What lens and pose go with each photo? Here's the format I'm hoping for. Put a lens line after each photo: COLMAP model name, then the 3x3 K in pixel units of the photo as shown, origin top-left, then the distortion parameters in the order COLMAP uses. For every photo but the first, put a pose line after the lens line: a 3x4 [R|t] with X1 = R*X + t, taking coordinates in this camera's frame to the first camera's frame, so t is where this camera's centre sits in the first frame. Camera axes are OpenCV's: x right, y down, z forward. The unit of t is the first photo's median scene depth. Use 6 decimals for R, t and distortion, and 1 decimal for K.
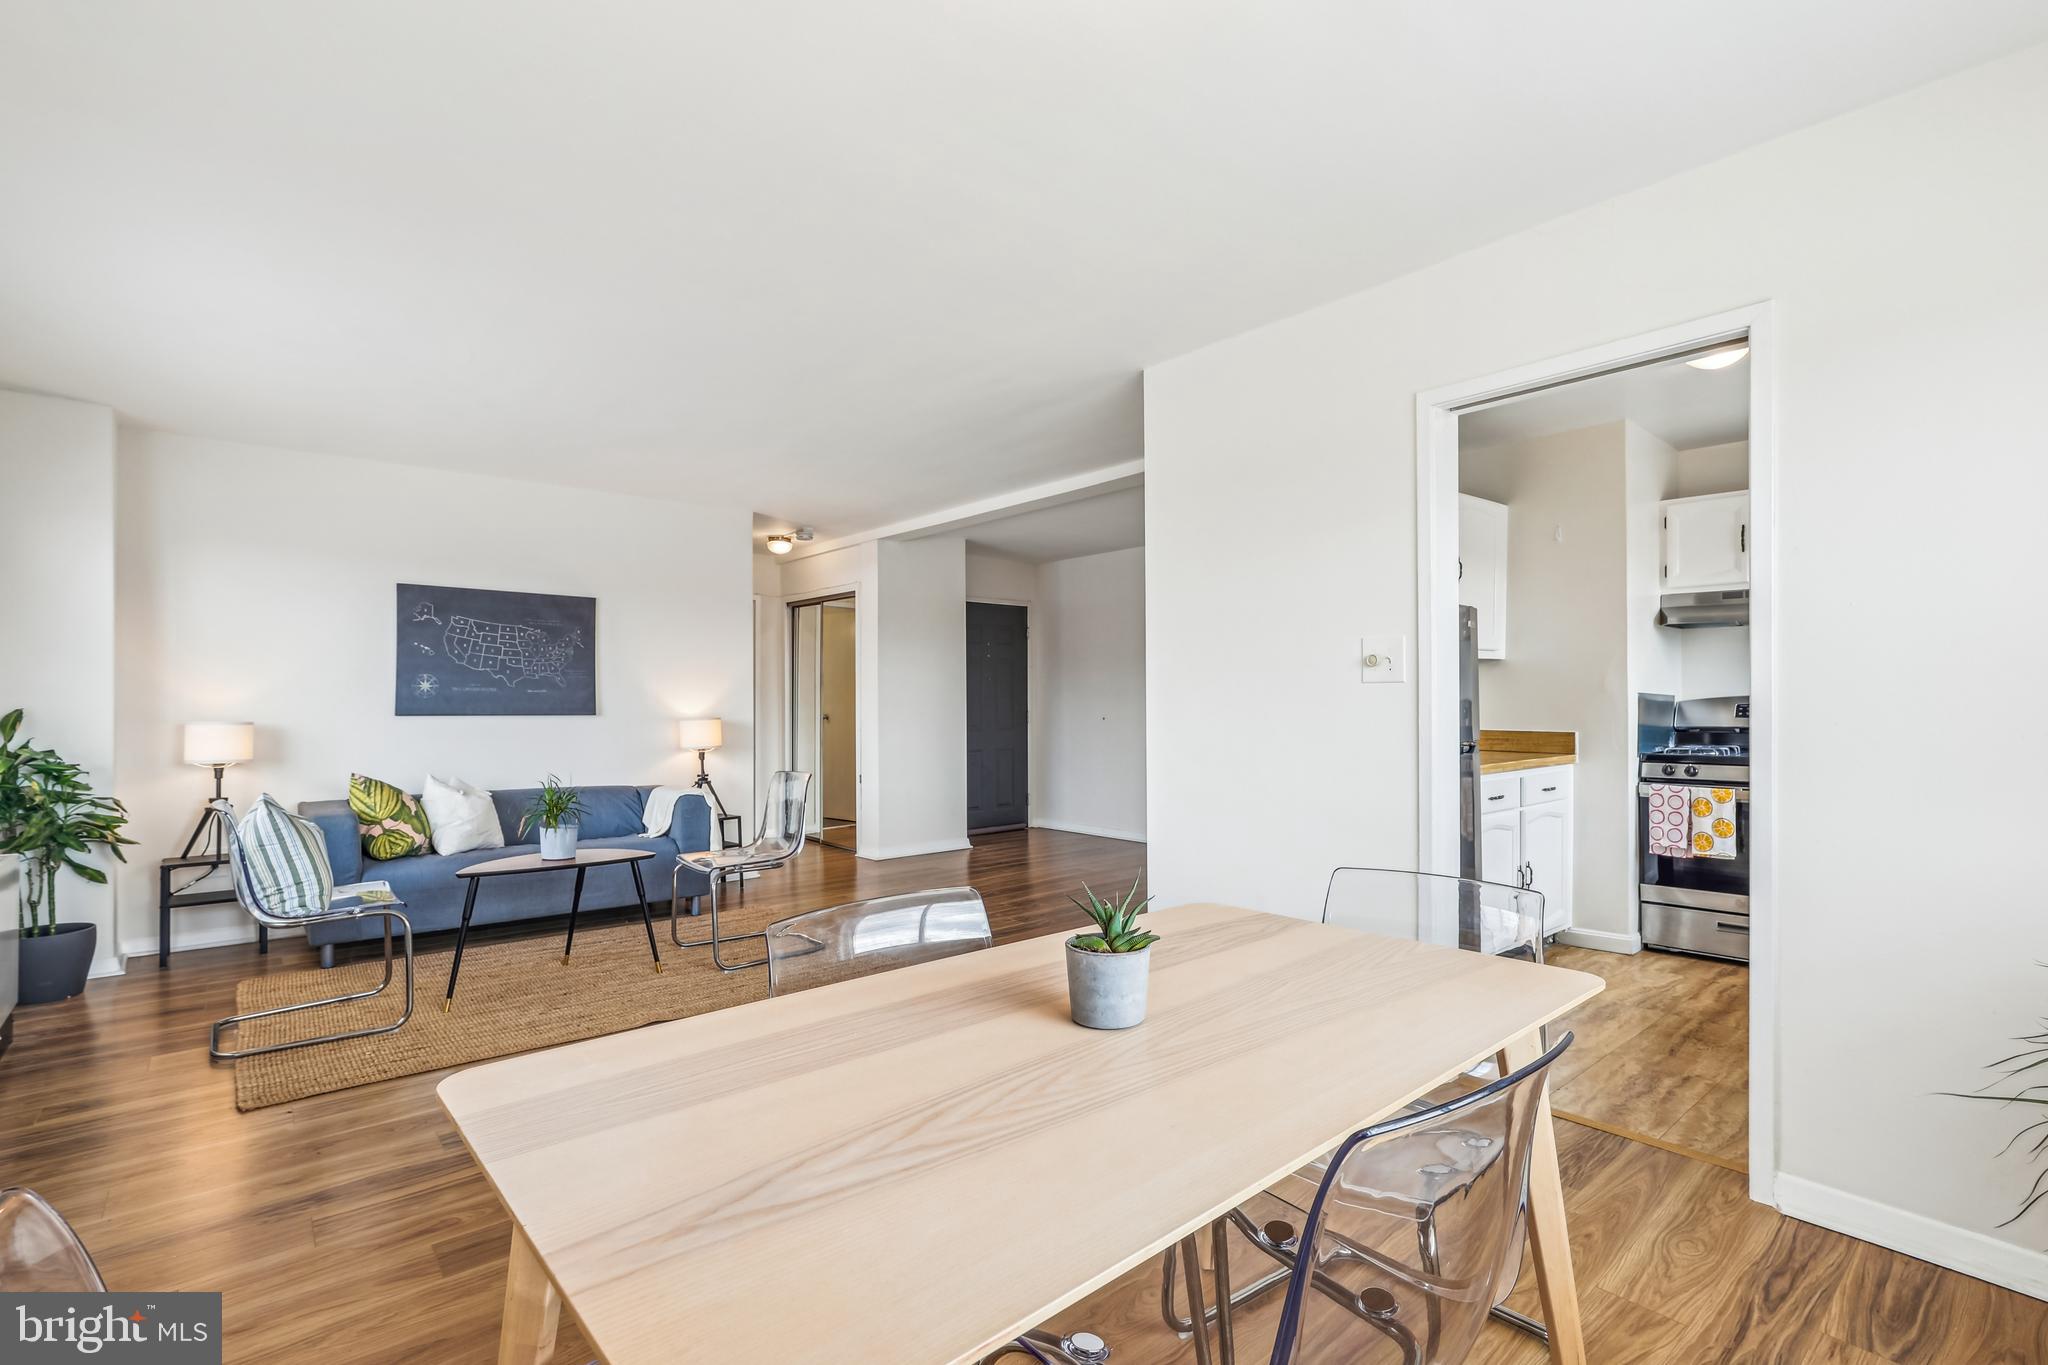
lens RADIAL K [[947.2, 0, 1031.8], [0, 947.2, 696.5], [0, 0, 1]] dist [-0.002612, 0.000157]
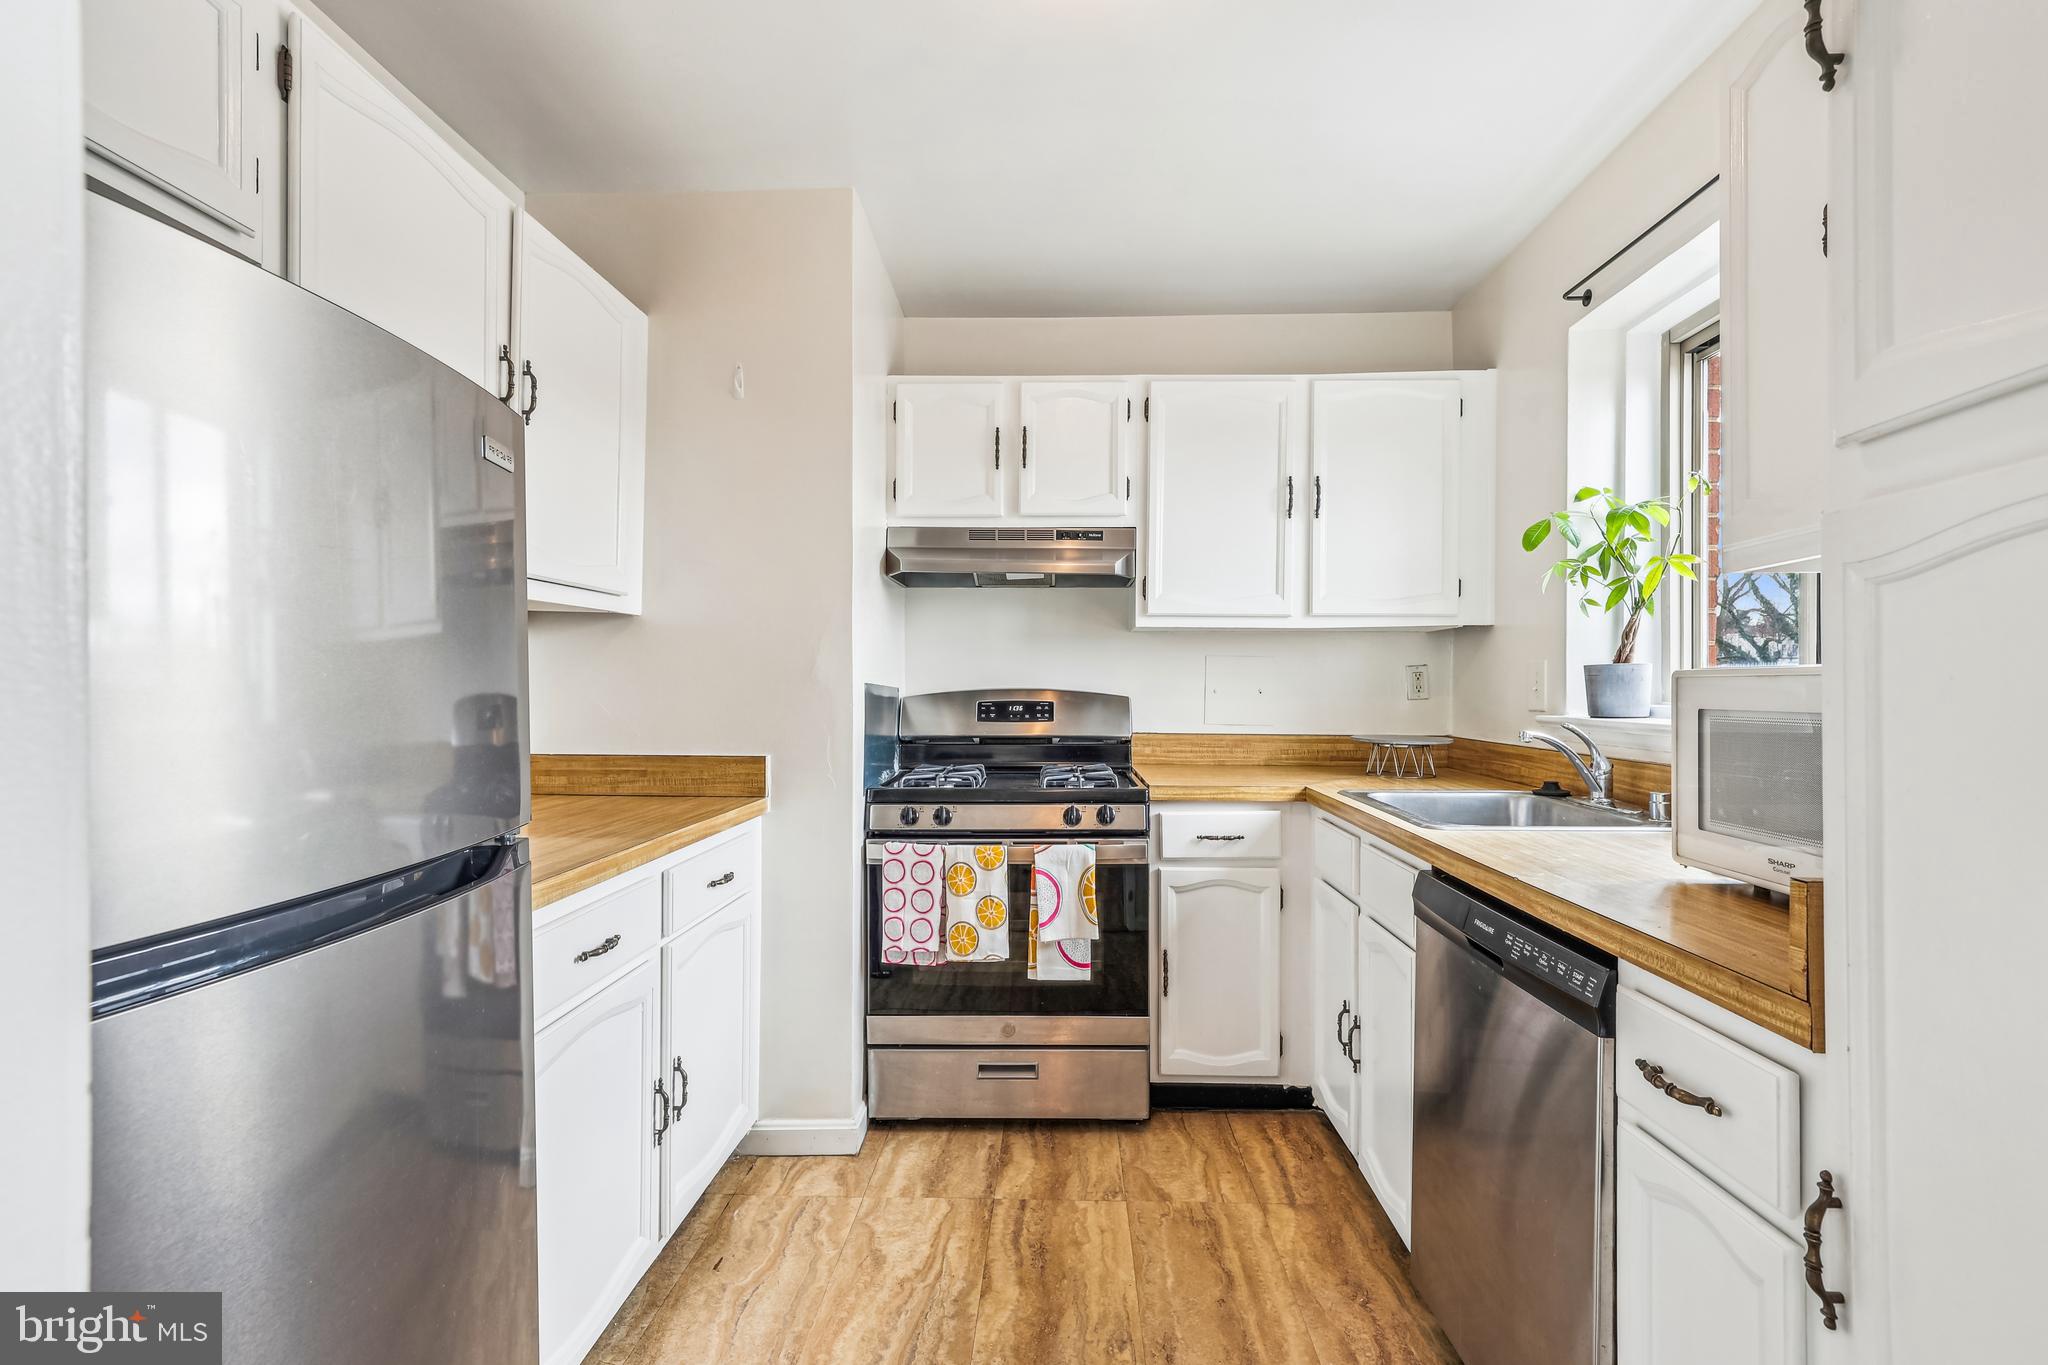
lens RADIAL K [[947.2, 0, 1031.8], [0, 947.2, 696.5], [0, 0, 1]] dist [-0.002612, 0.000157]
pose [[0.679620, 0.001326, 0.733563, 0.298179], [-0.007751, 0.999956, 0.005374, 0.000441], [-0.733523, -0.009338, 0.679600, 0.553001]]
